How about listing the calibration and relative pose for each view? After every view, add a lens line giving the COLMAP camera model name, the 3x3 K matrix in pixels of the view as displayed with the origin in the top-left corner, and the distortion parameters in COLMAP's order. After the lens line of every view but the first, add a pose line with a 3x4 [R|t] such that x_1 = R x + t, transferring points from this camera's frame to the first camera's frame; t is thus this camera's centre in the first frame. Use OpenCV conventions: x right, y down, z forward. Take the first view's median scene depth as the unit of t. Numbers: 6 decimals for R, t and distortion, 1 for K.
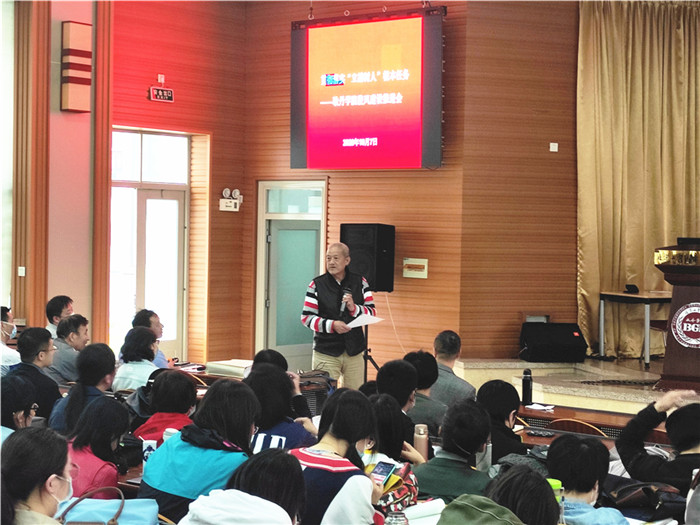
lens RADIAL K [[1336.1, 0, 350.0], [0, 1336.1, 262.5], [0, 0, 1]] dist [0.078877, 0.159868]
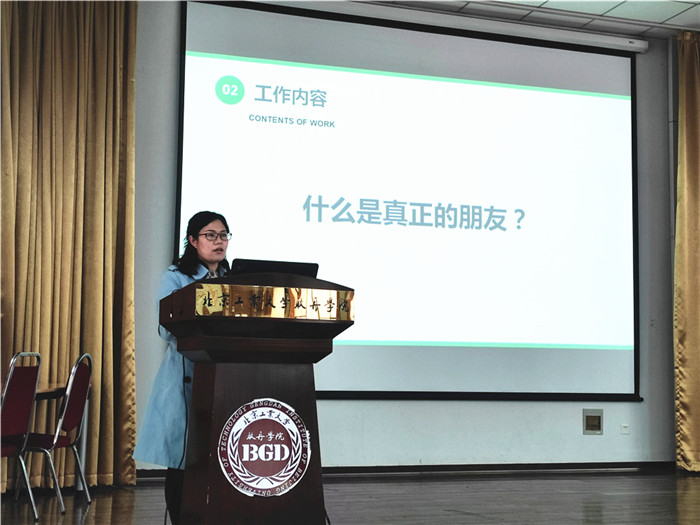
lens RADIAL K [[988.0, 0, 350.0], [0, 988.0, 262.5], [0, 0, 1]] dist [0.056559, 0.007757]
pose [[0.543686, 0.072311, 0.836168, -0.016506], [0.018442, 0.995012, -0.098039, 0.014024], [-0.839086, 0.068723, 0.539640, 0.642288]]
